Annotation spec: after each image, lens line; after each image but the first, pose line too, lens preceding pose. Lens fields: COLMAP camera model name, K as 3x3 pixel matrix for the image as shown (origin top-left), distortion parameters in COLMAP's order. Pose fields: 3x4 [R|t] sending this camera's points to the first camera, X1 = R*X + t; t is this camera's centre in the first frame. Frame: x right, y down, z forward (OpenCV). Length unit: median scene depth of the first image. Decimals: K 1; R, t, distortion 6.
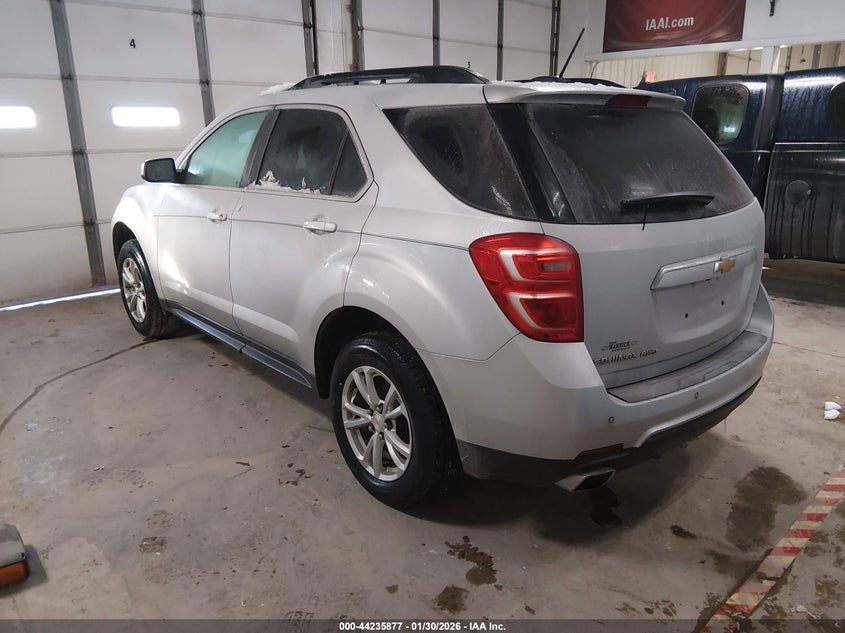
lens RADIAL K [[659.5, 0, 422.5], [0, 659.5, 316.5], [0, 0, 1]] dist [-0.002174, -0.003452]
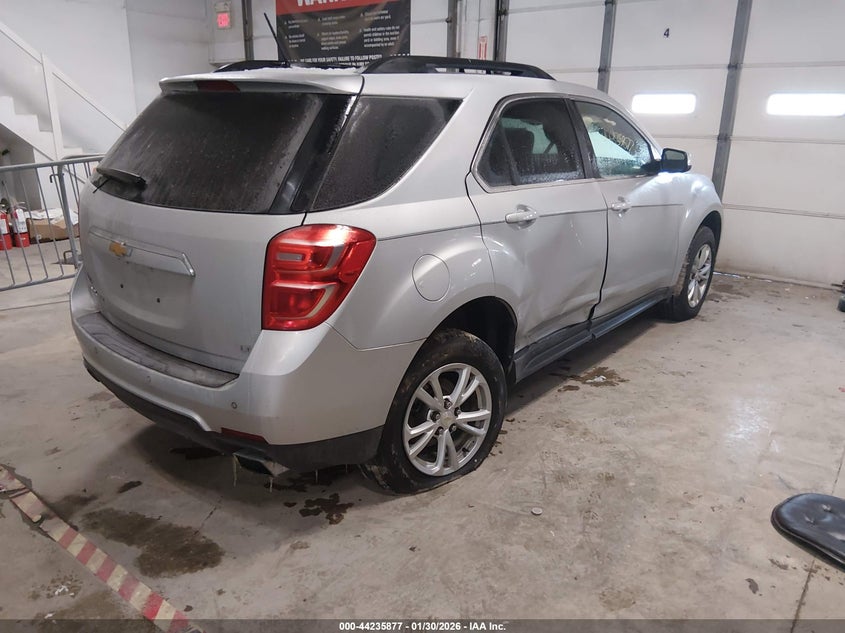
lens RADIAL K [[653.2, 0, 422.5], [0, 653.2, 316.5], [0, 0, 1]] dist [0.001443, 0.005622]
pose [[0.138248, 0.308859, -0.941007, 1.344814], [-0.290852, 0.920896, 0.259528, -0.340926], [0.946727, 0.237815, 0.217144, 1.116839]]
